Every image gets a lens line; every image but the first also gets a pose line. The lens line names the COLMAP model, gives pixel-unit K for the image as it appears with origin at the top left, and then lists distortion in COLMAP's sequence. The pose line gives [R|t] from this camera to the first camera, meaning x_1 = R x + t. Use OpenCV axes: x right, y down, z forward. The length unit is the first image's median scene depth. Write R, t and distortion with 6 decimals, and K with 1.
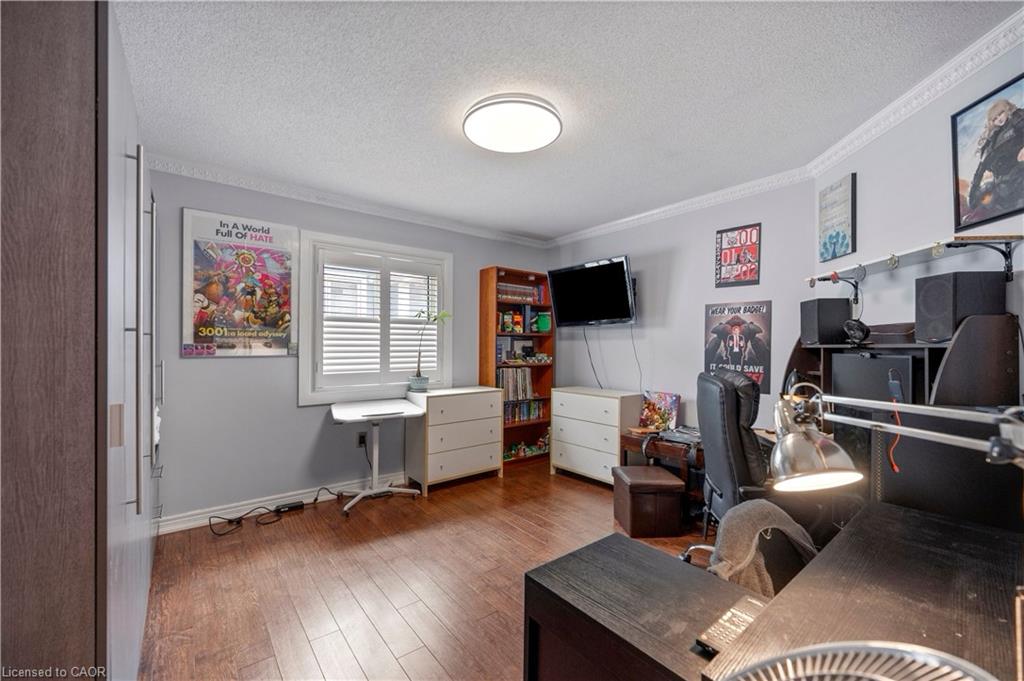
lens RADIAL K [[419.0, 0, 512.9], [0, 419.0, 343.0], [0, 0, 1]] dist [-0.002665, 0.000111]
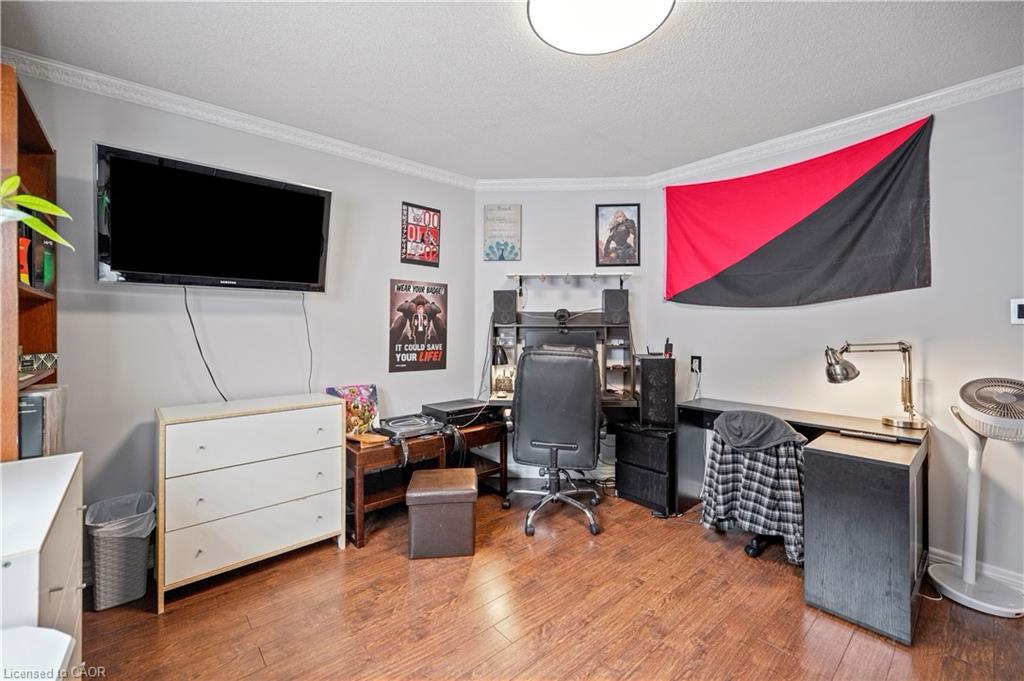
lens RADIAL K [[419.0, 0, 517.1], [0, 419.0, 326.1], [0, 0, 1]] dist [-0.002665, 0.000111]
pose [[-0.053469, -0.008278, 0.998535, -0.478189], [-0.011331, 0.999906, 0.007683, -0.001254], [-0.998505, -0.010904, -0.053557, 0.830916]]
